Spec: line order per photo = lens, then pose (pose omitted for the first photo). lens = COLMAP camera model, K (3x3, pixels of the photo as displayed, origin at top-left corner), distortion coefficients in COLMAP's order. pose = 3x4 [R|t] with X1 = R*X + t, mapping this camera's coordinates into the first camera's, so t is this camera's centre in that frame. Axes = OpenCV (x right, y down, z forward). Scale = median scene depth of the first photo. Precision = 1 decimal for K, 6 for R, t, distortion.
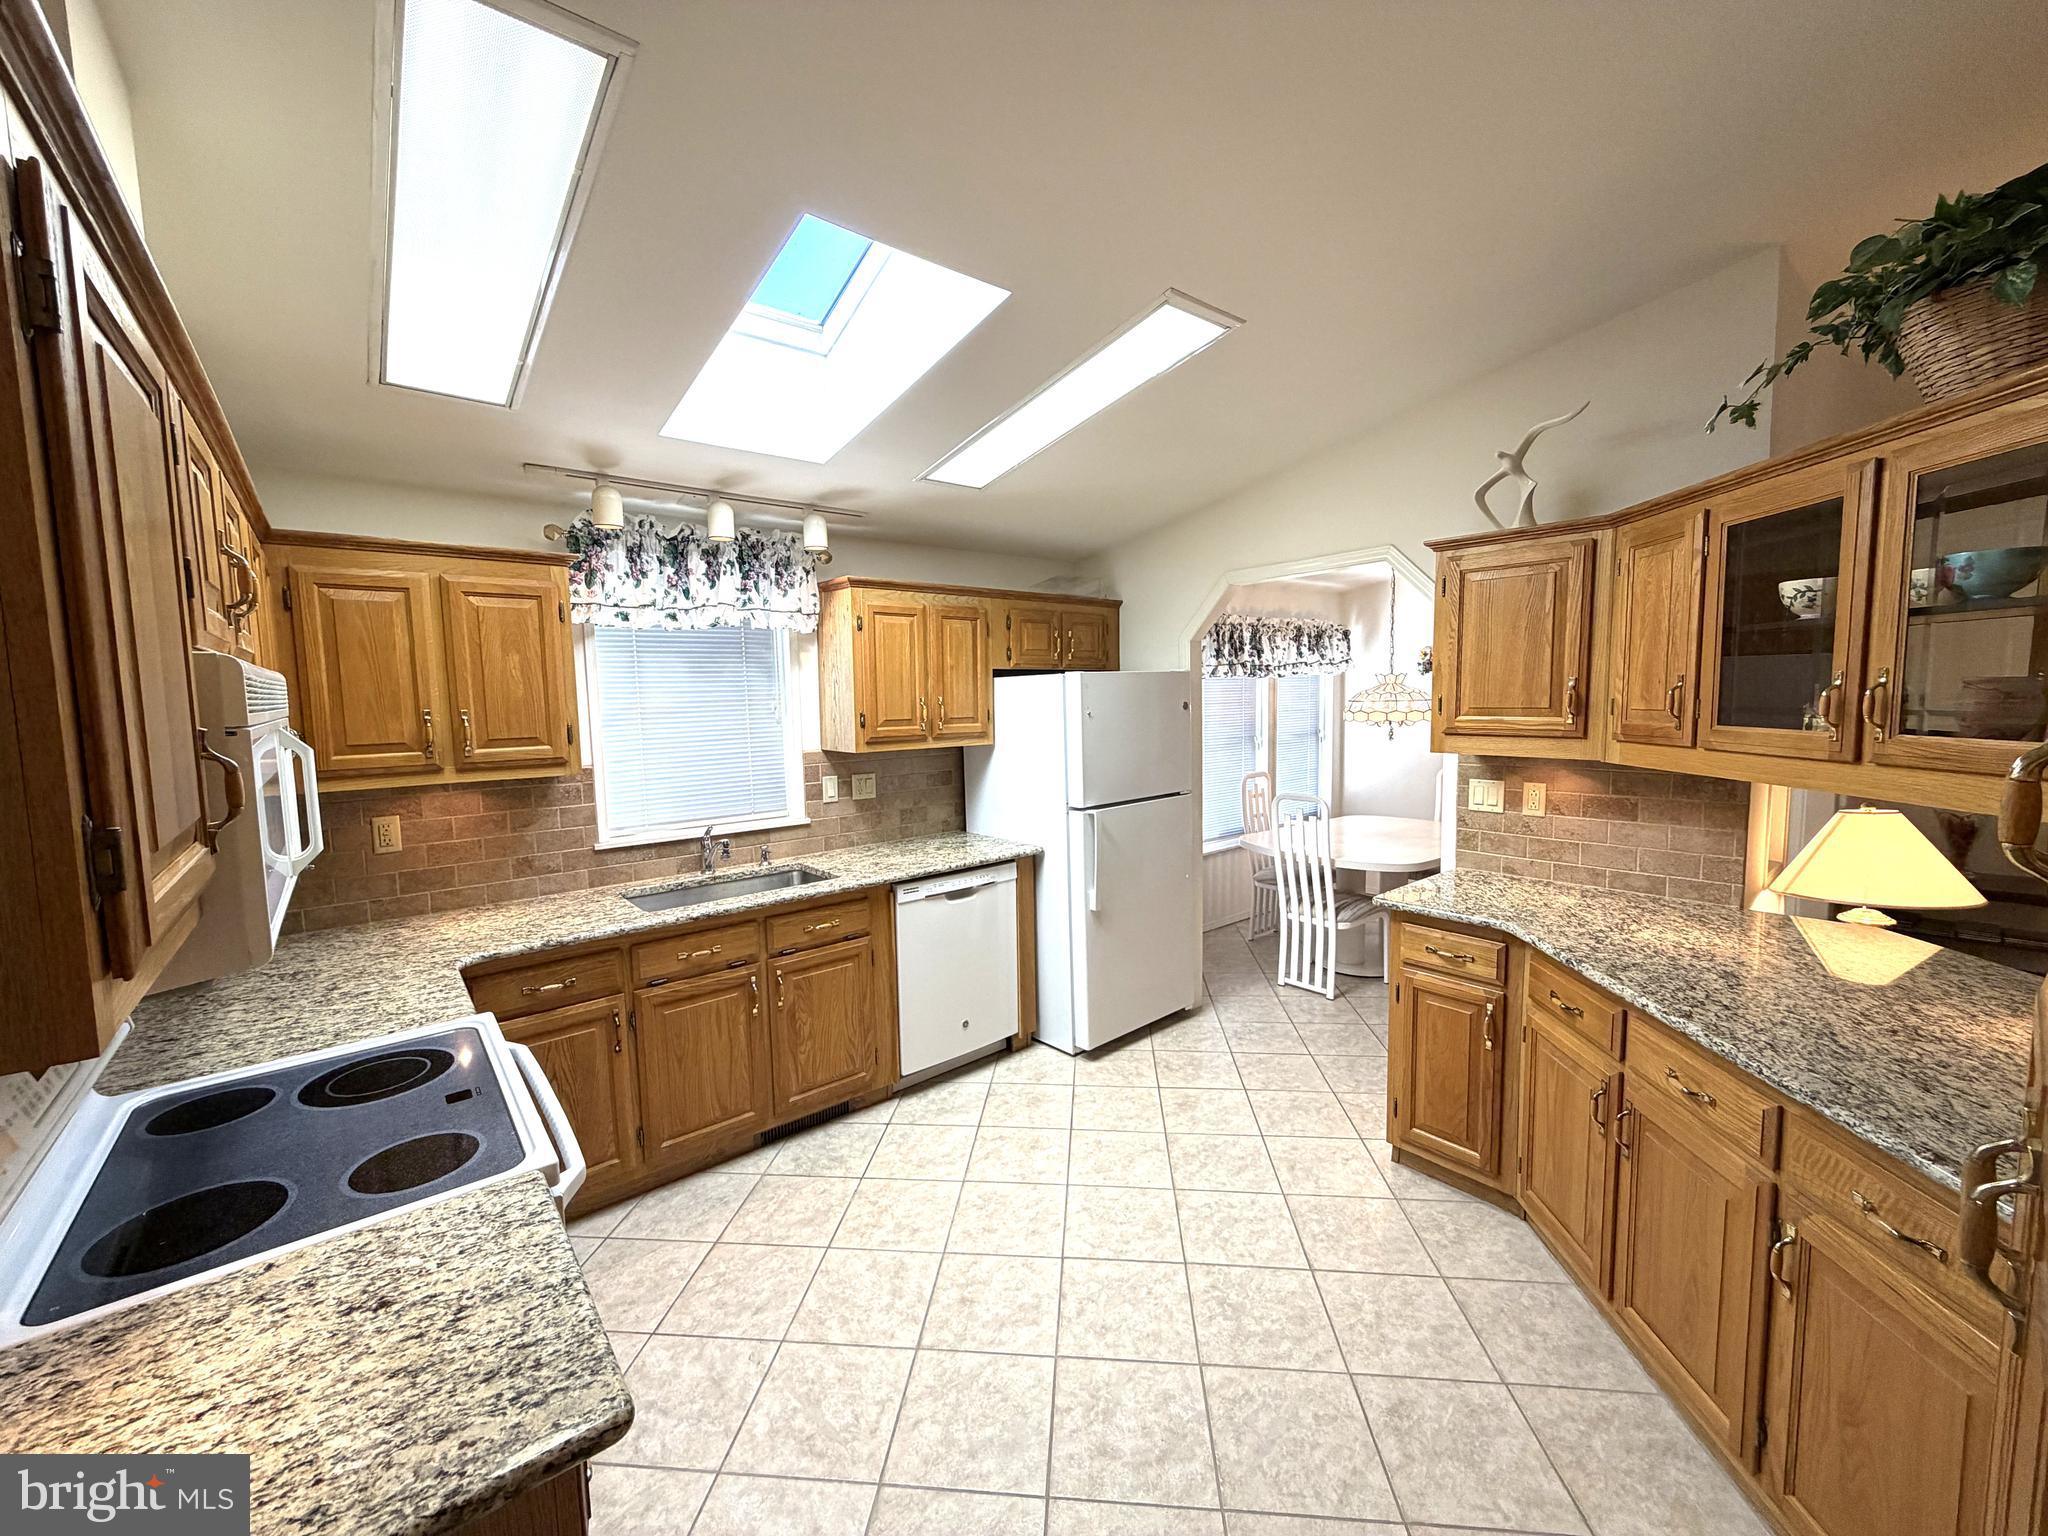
lens RADIAL K [[824.4, 0, 1024.0], [0, 824.4, 768.0], [0, 0, 1]] dist [0.001006, 0.000086]
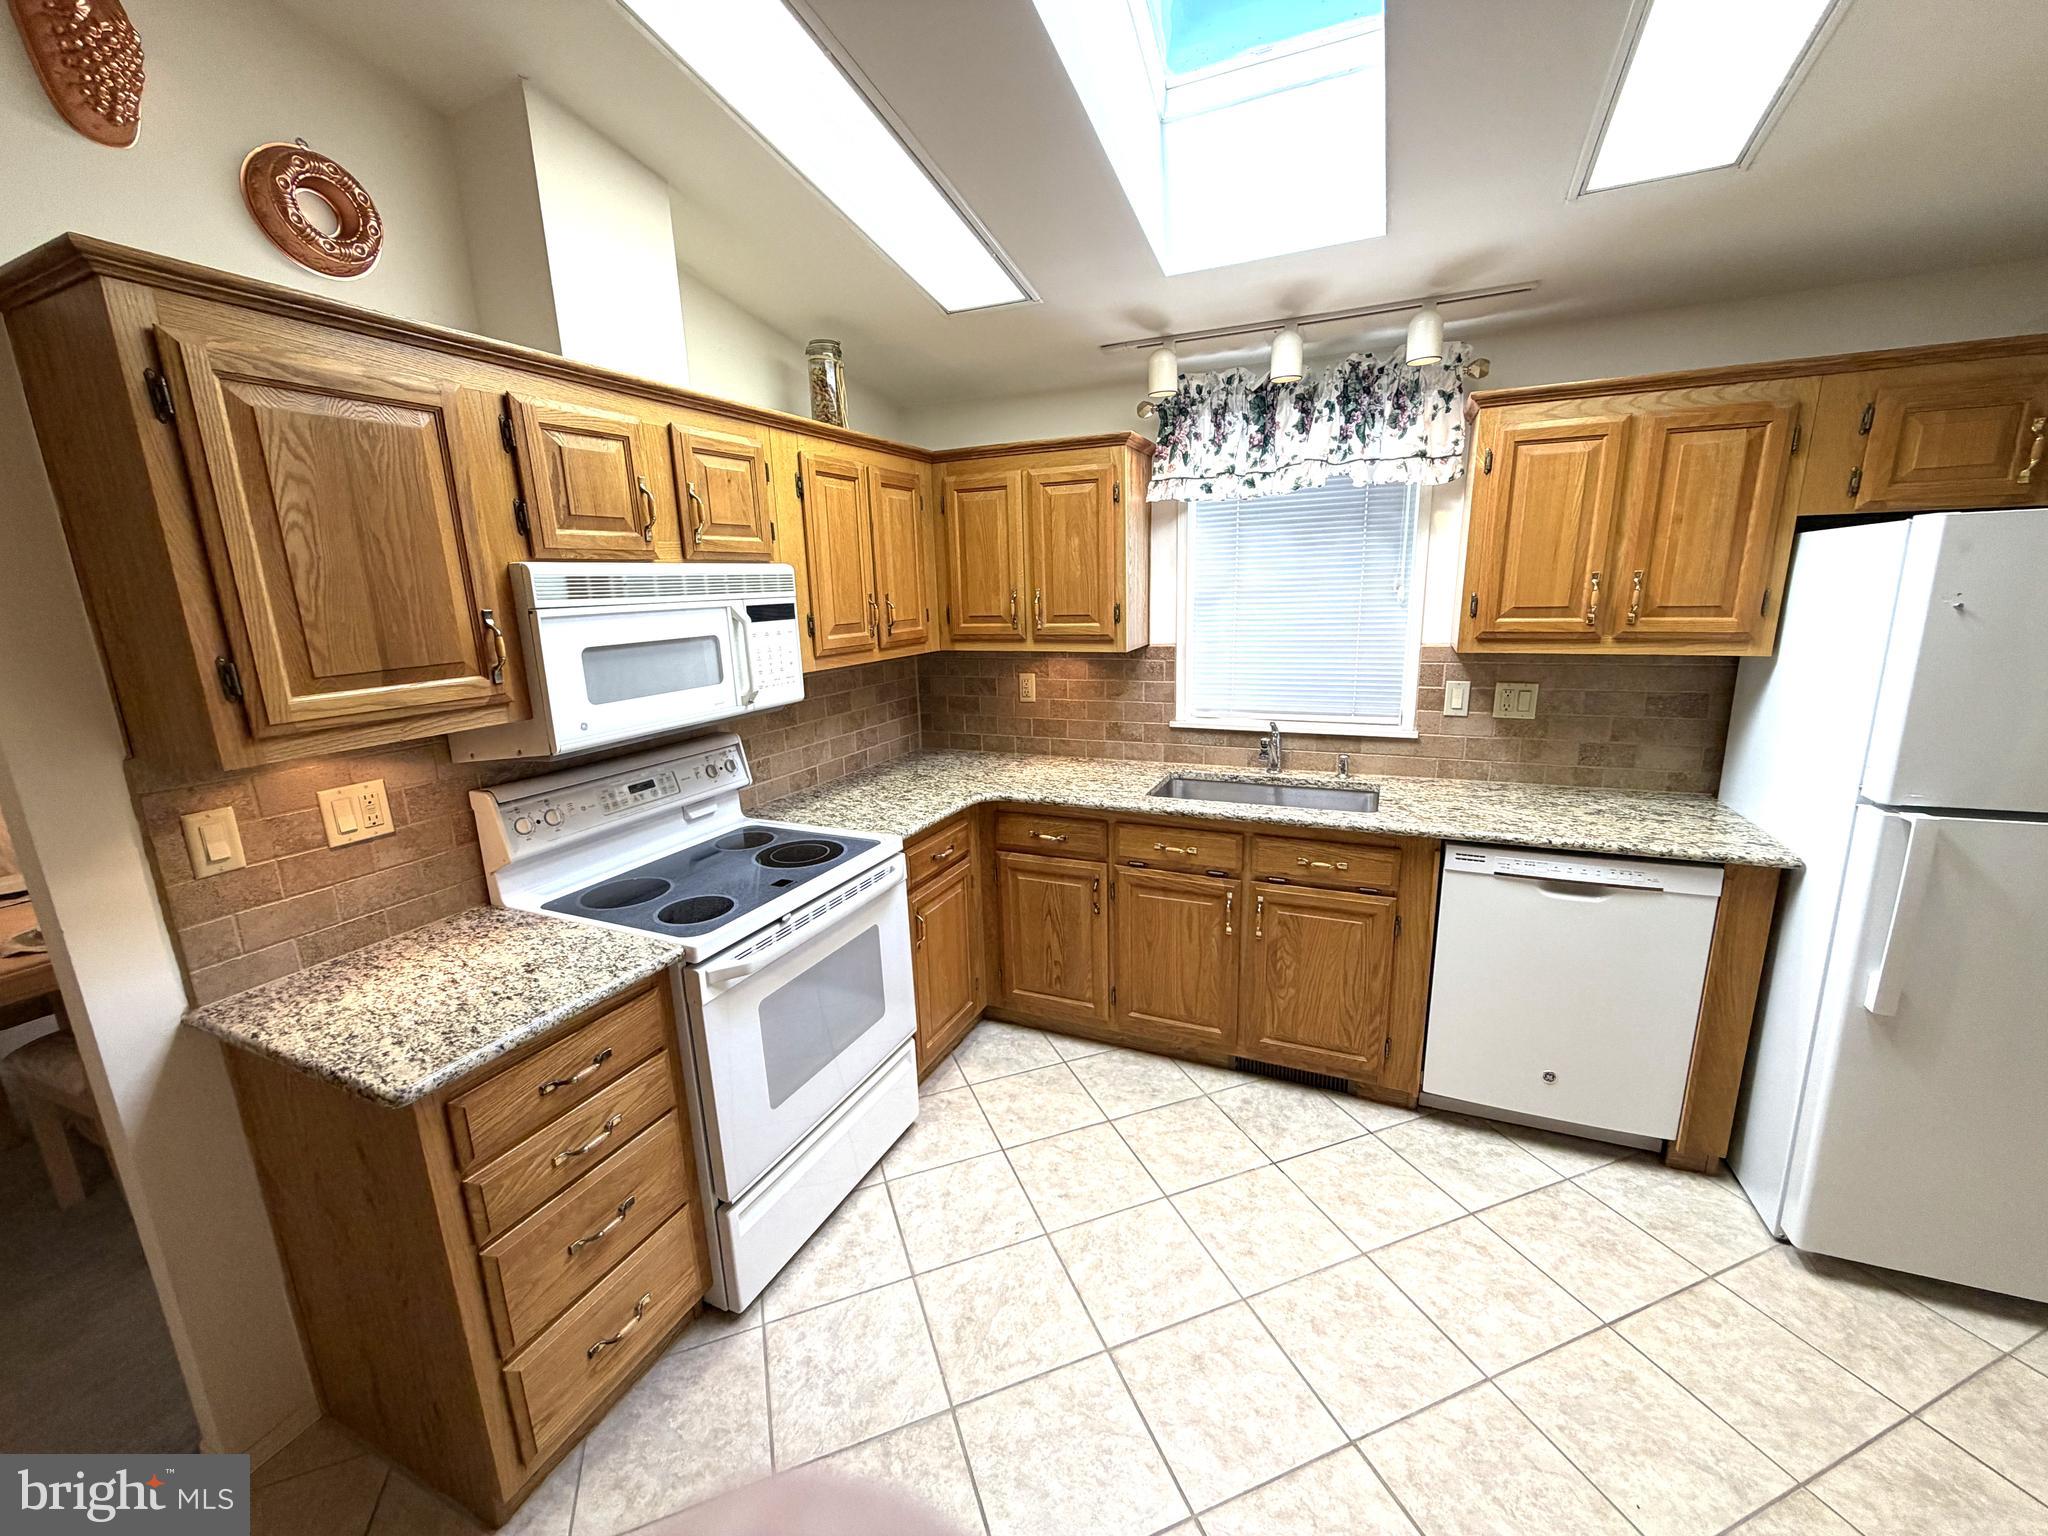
lens RADIAL K [[824.4, 0, 1024.0], [0, 824.4, 768.0], [0, 0, 1]] dist [0.001006, 0.000086]
pose [[0.423834, 0.205161, -0.882198, 0.306520], [-0.063482, 0.978342, 0.197021, -0.039401], [0.903512, -0.027501, 0.427678, 0.366965]]
